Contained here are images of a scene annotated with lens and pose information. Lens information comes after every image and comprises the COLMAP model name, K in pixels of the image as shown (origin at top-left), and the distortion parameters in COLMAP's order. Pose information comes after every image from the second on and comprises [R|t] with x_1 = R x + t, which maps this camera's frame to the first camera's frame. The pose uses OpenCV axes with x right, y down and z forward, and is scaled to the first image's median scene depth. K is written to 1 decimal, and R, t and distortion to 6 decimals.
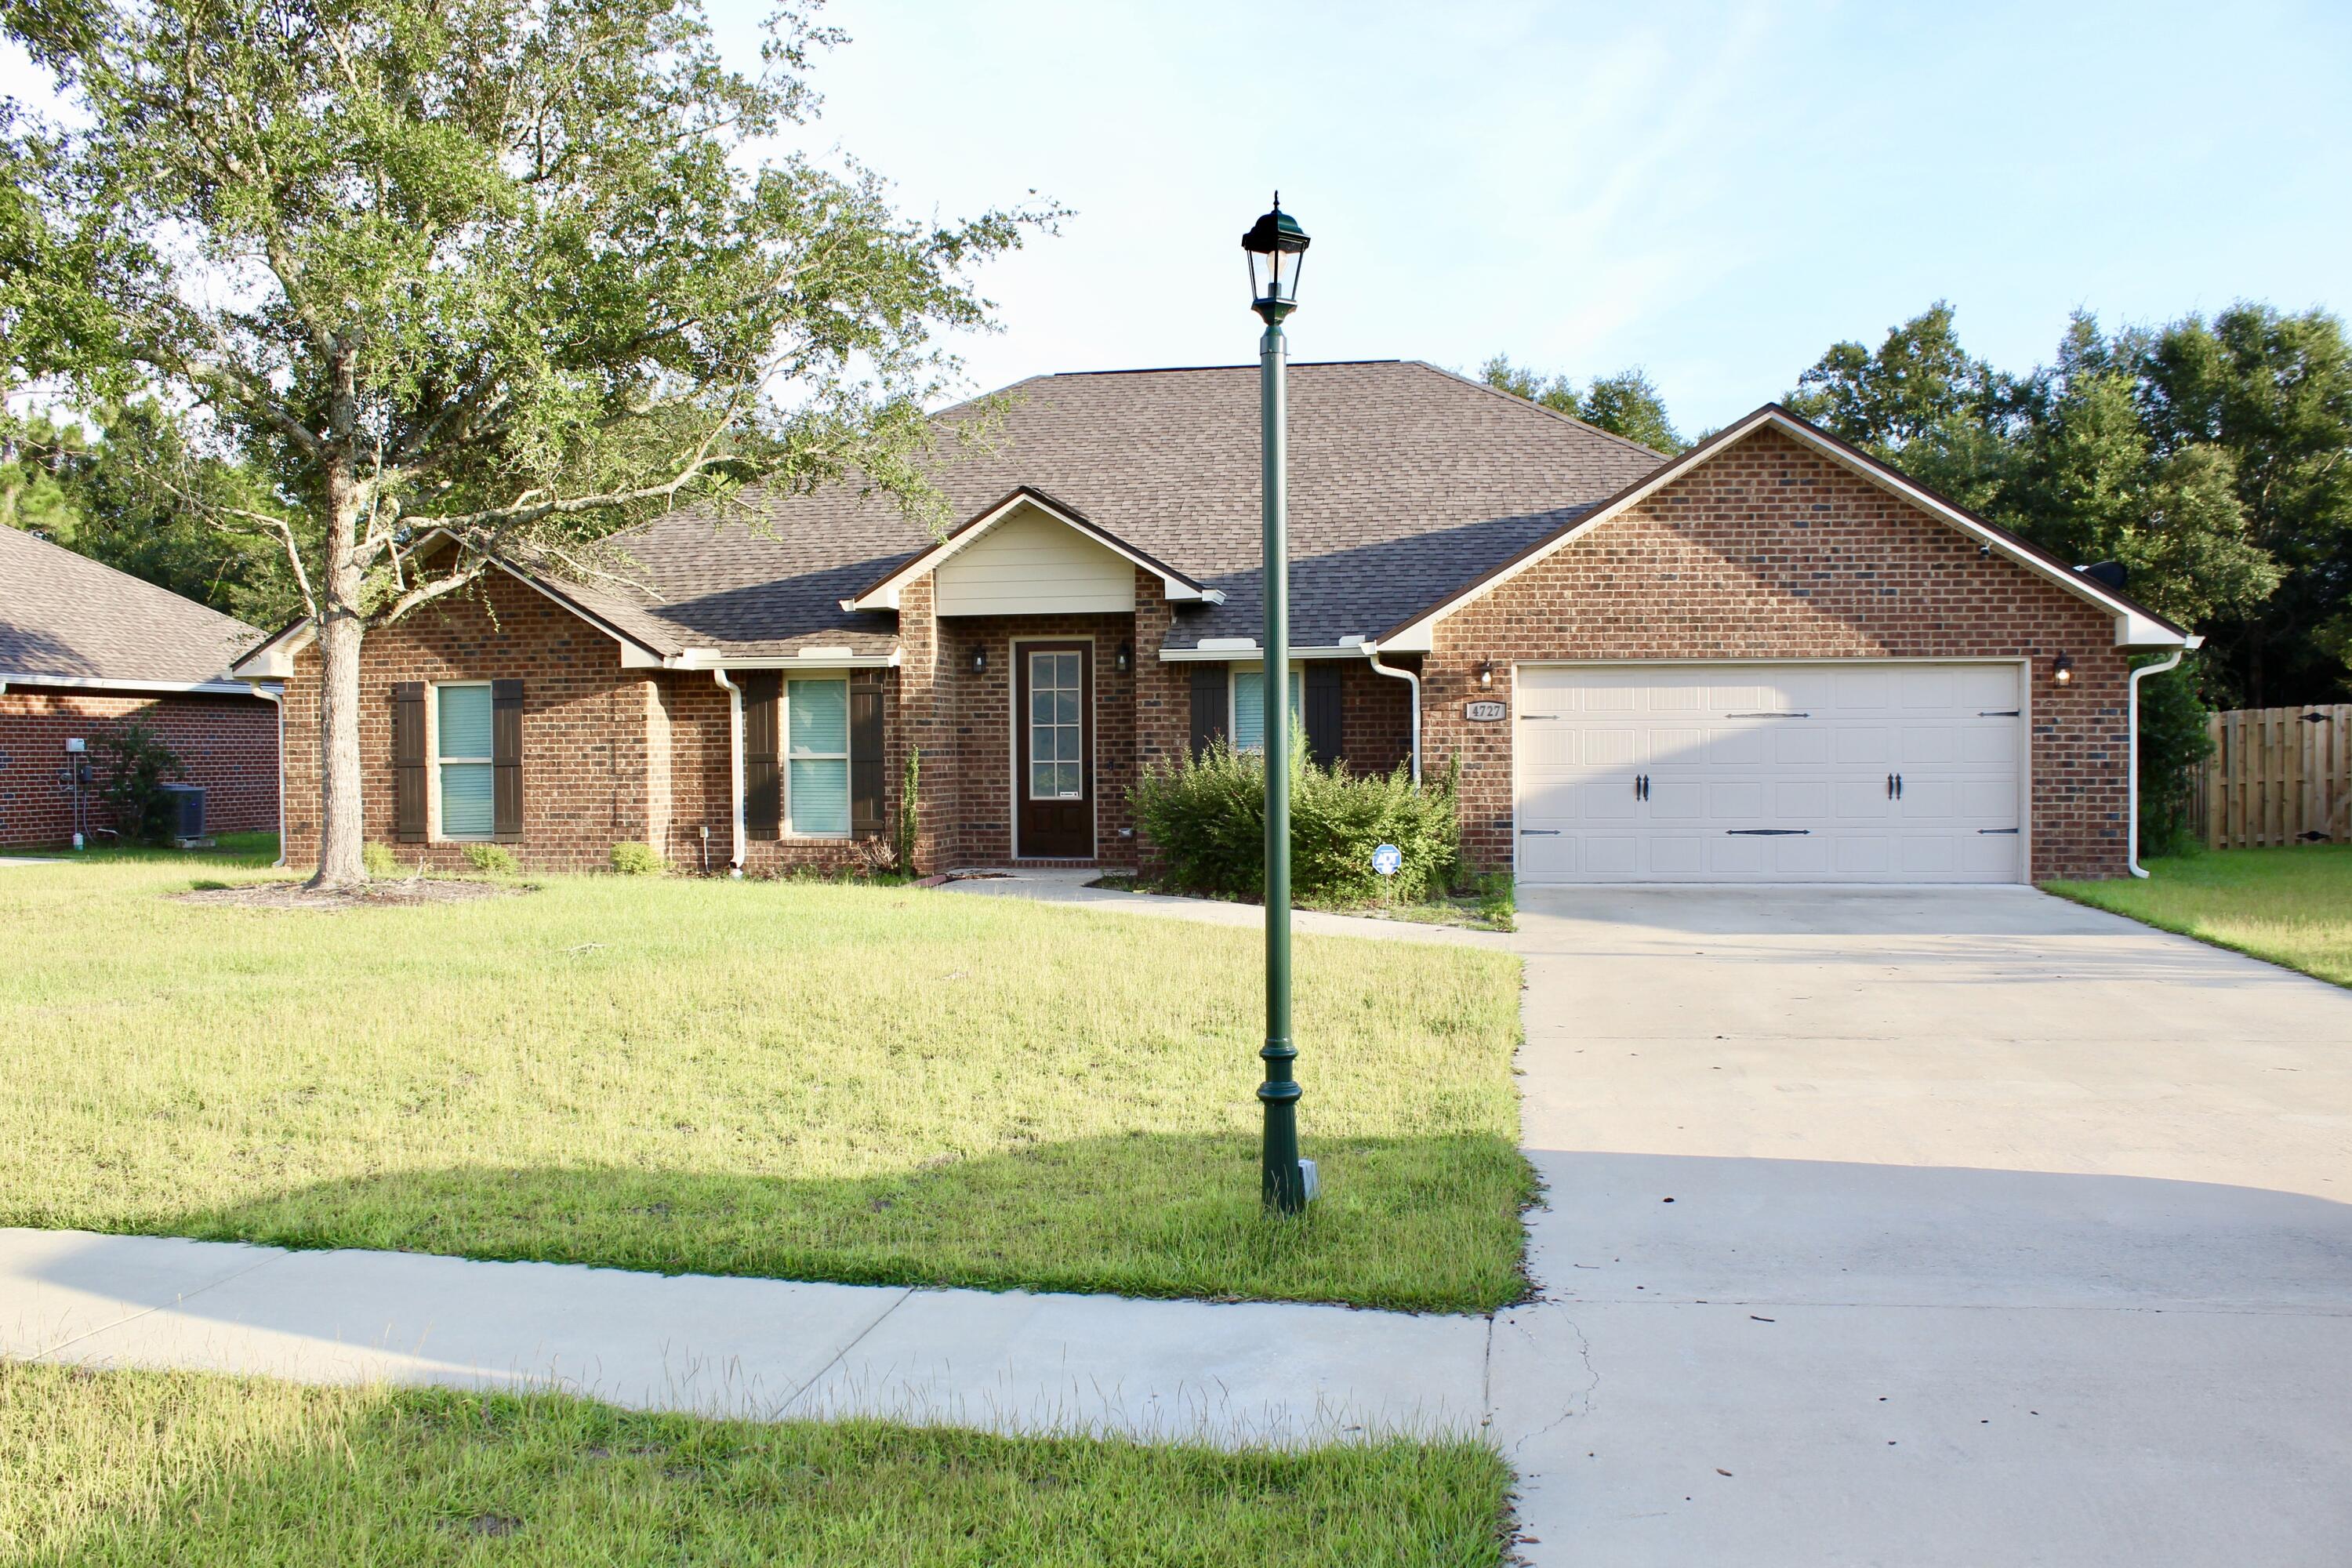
lens RADIAL K [[1957.2, 0, 1176.0], [0, 1957.2, 784.0], [0, 0, 1]] dist [-0.097237, -0.001738]
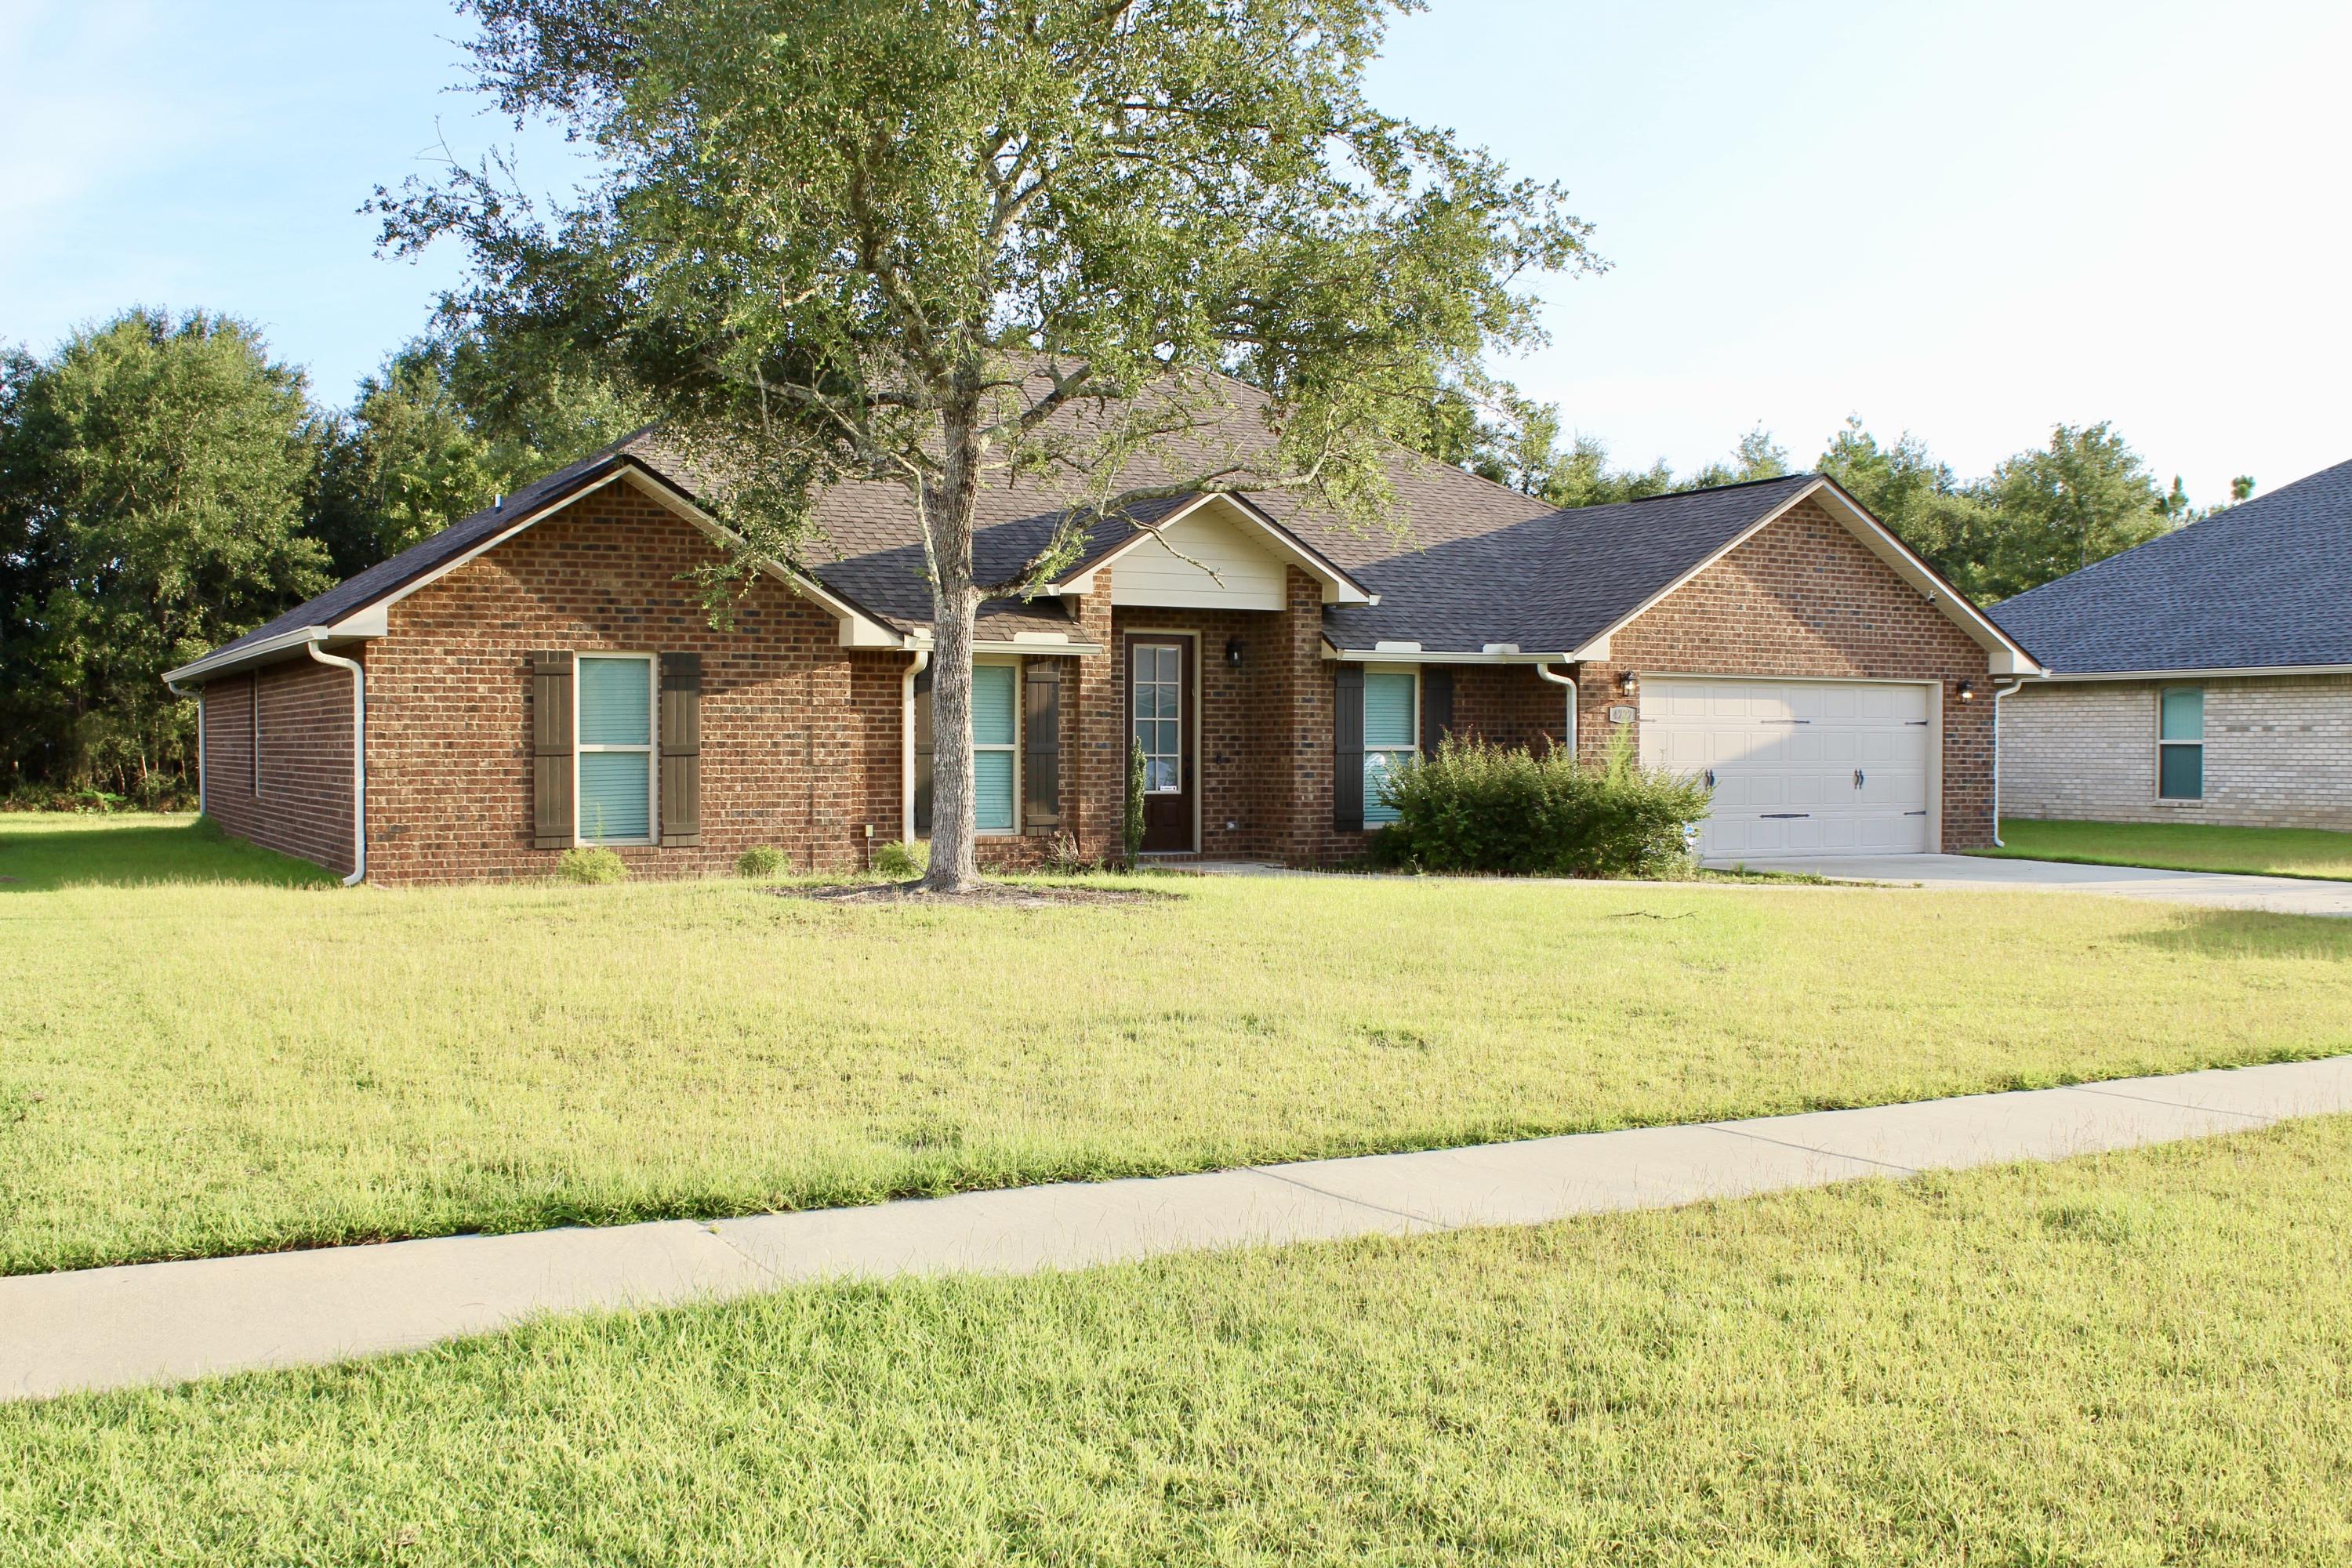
lens RADIAL K [[2290.7, 0, 1176.0], [0, 2290.7, 784.0], [0, 0, 1]] dist [-0.012329, 0.000922]
pose [[0.782203, -0.000190, 0.623024, -0.805857], [0.003346, 0.999987, -0.003895, 0.007903], [-0.623015, 0.005131, 0.782193, 0.084615]]
